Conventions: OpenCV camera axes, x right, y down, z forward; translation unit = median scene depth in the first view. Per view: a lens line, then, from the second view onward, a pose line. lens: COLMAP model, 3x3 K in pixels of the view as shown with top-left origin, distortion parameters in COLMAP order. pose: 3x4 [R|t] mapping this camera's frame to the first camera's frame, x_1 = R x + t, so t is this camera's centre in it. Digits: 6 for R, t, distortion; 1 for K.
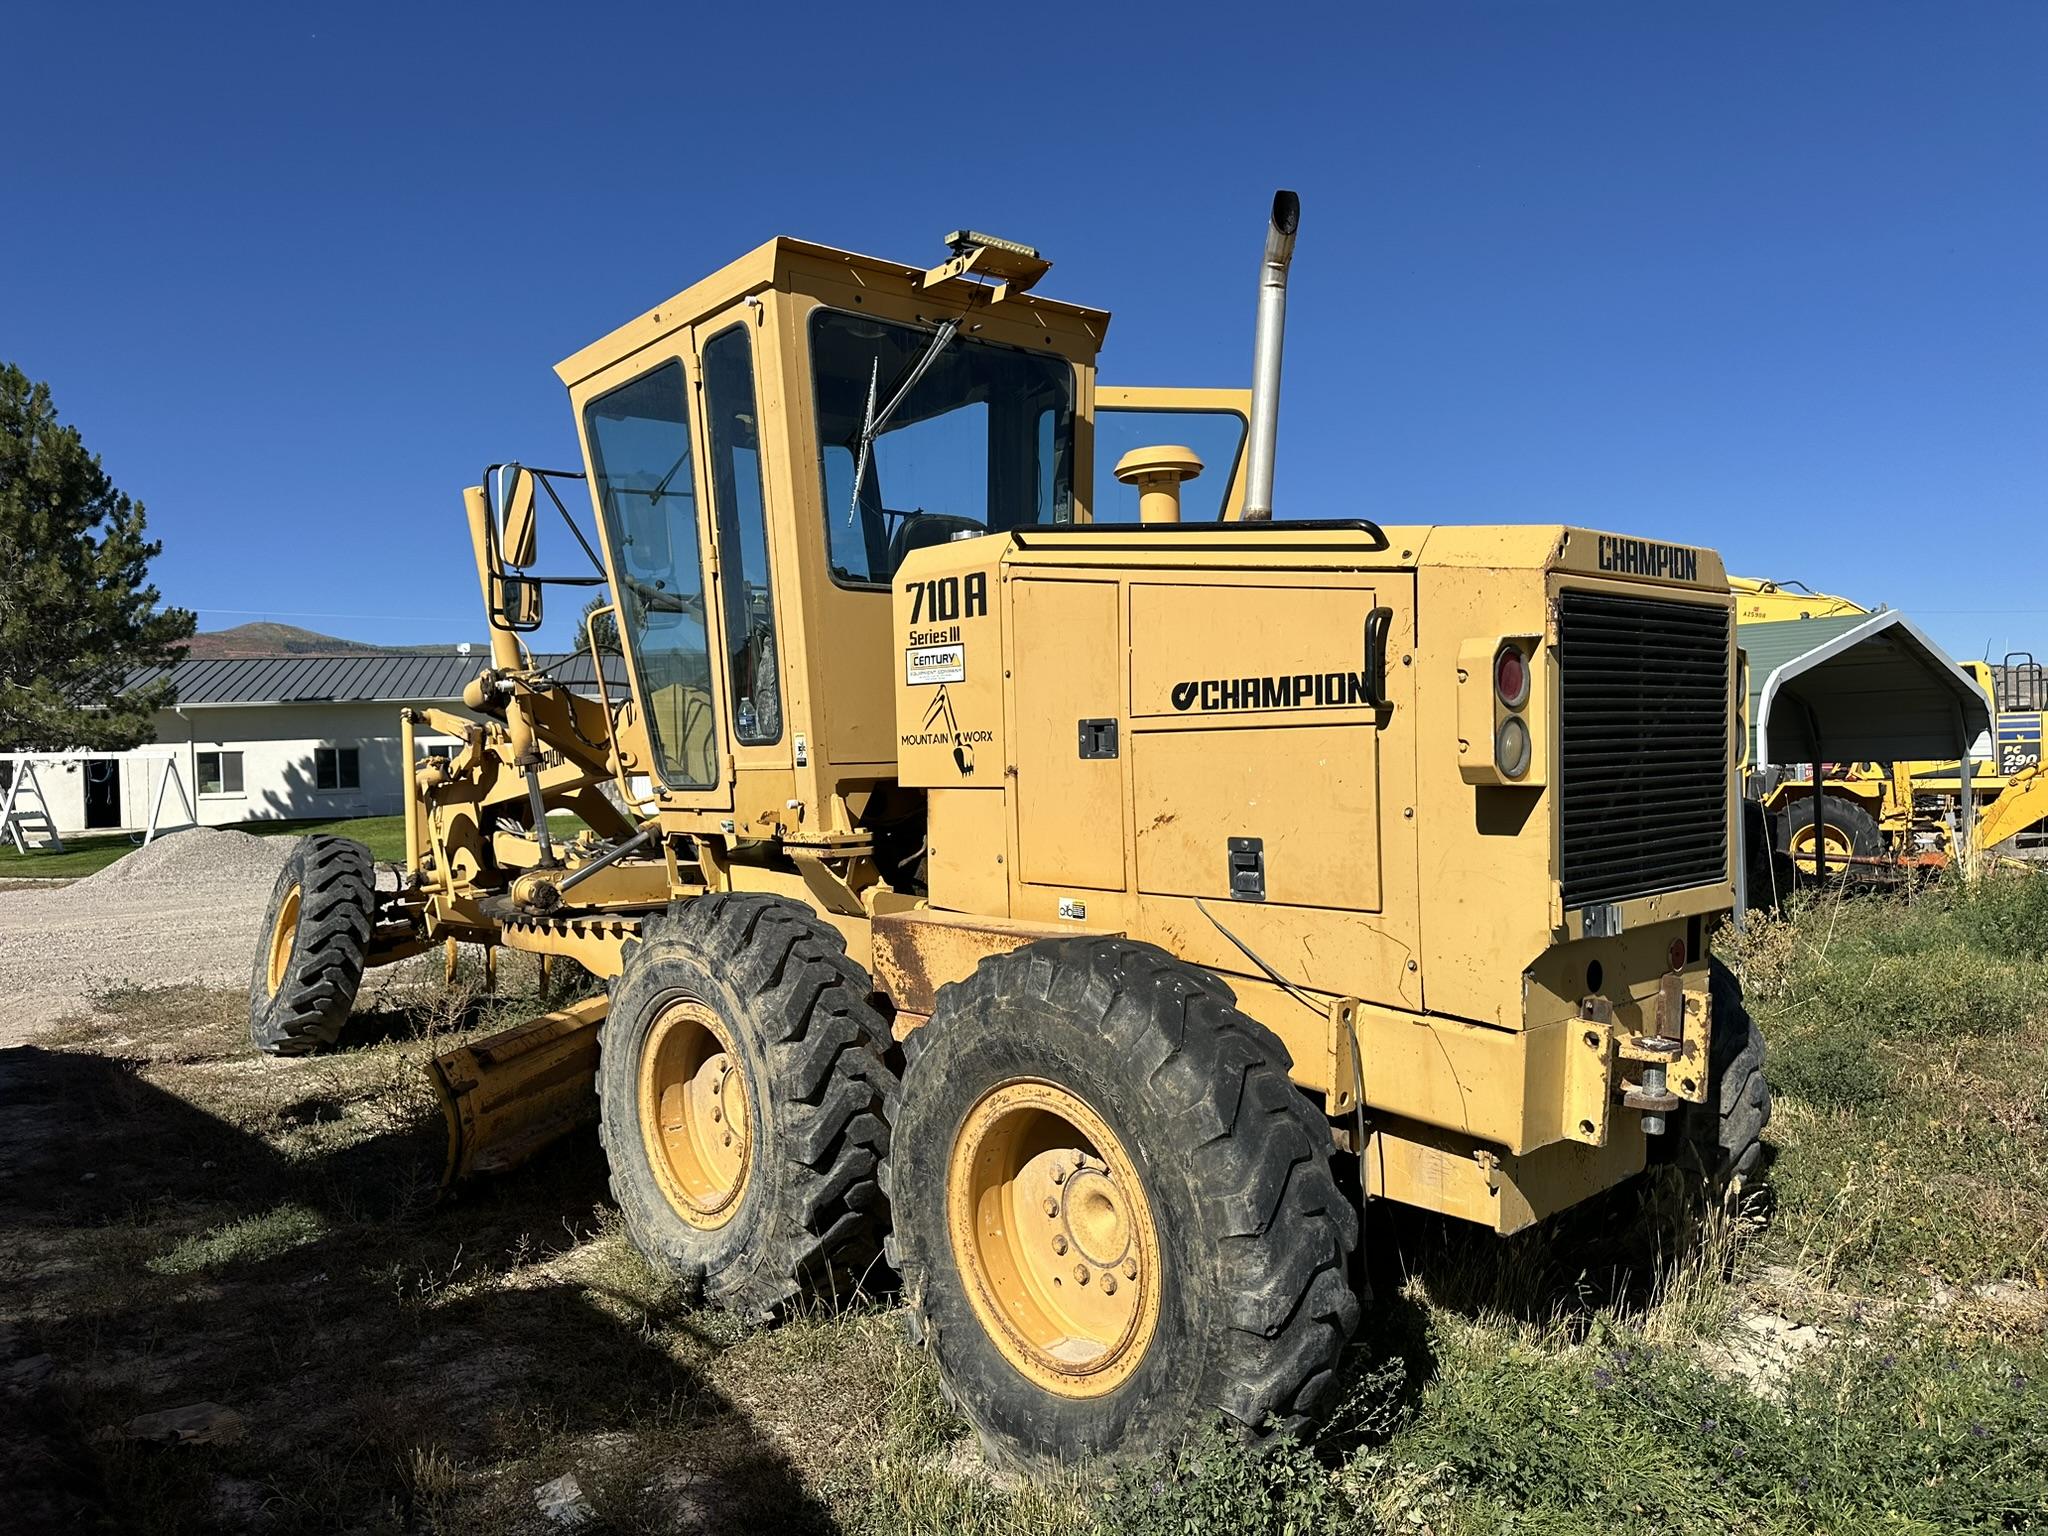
lens RADIAL K [[1436.0, 0, 1058.6], [0, 1436.0, 765.7], [0, 0, 1]] dist [0.162711, -0.389138]
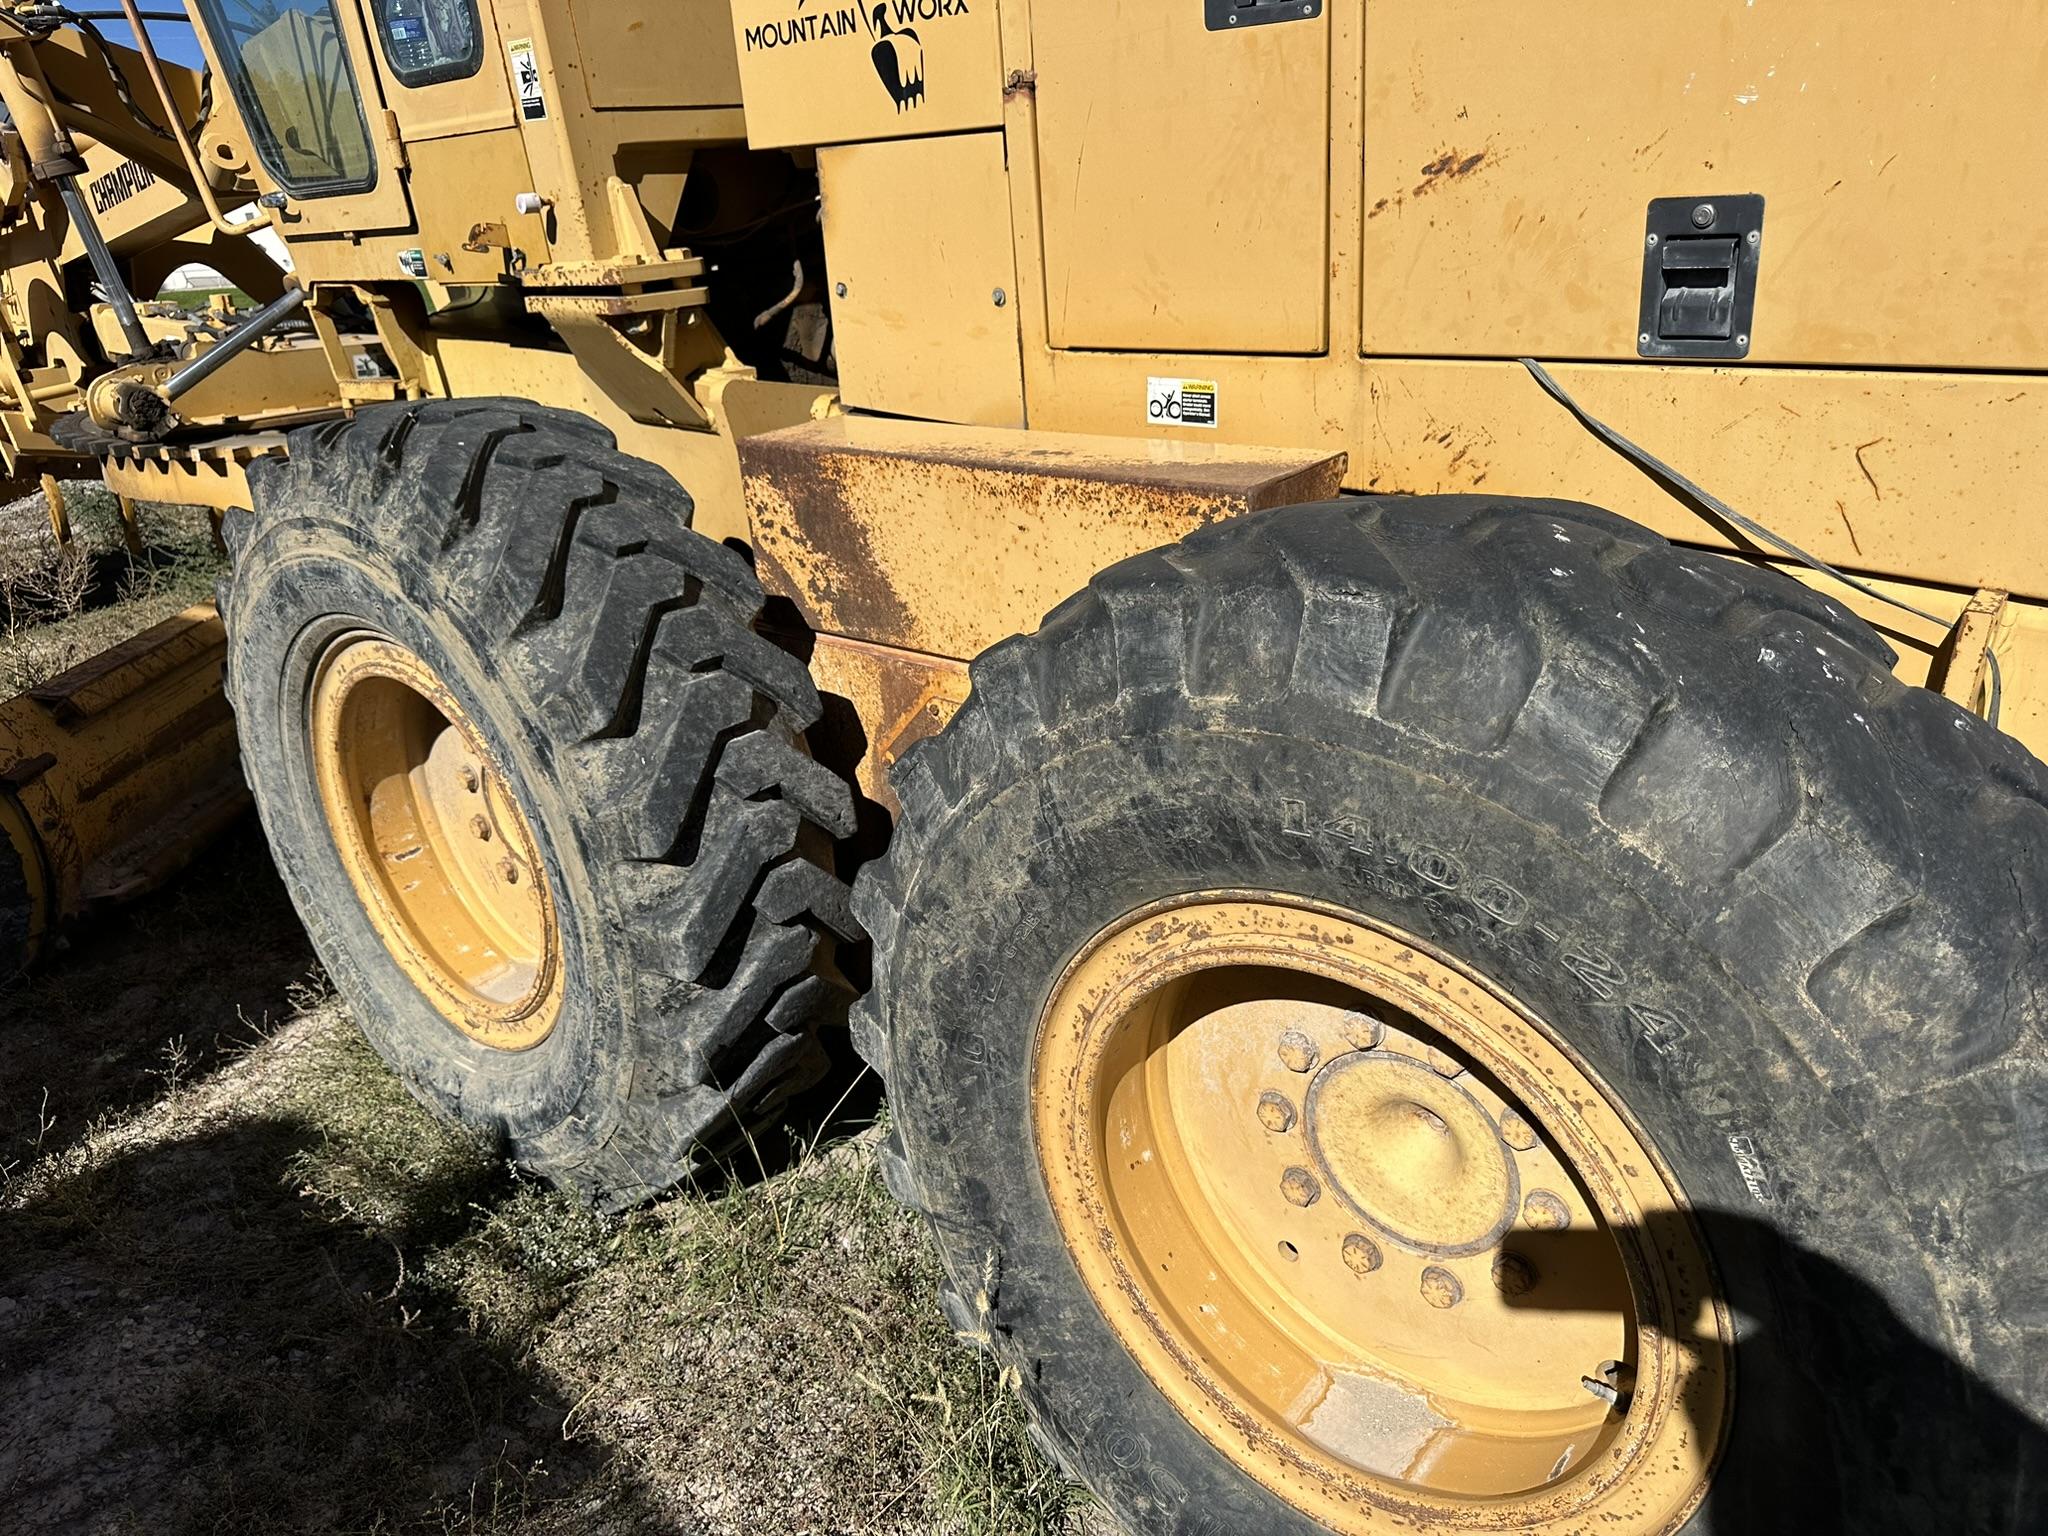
lens RADIAL K [[1486.2, 0, 1034.7], [0, 1486.2, 769.1], [0, 0, 1]] dist [0.064024, -0.097066]
pose [[0.992286, -0.084039, 0.091134, -0.089760], [0.045962, 0.932154, 0.359133, 0.035406], [-0.115132, -0.352174, 0.928826, 0.515461]]
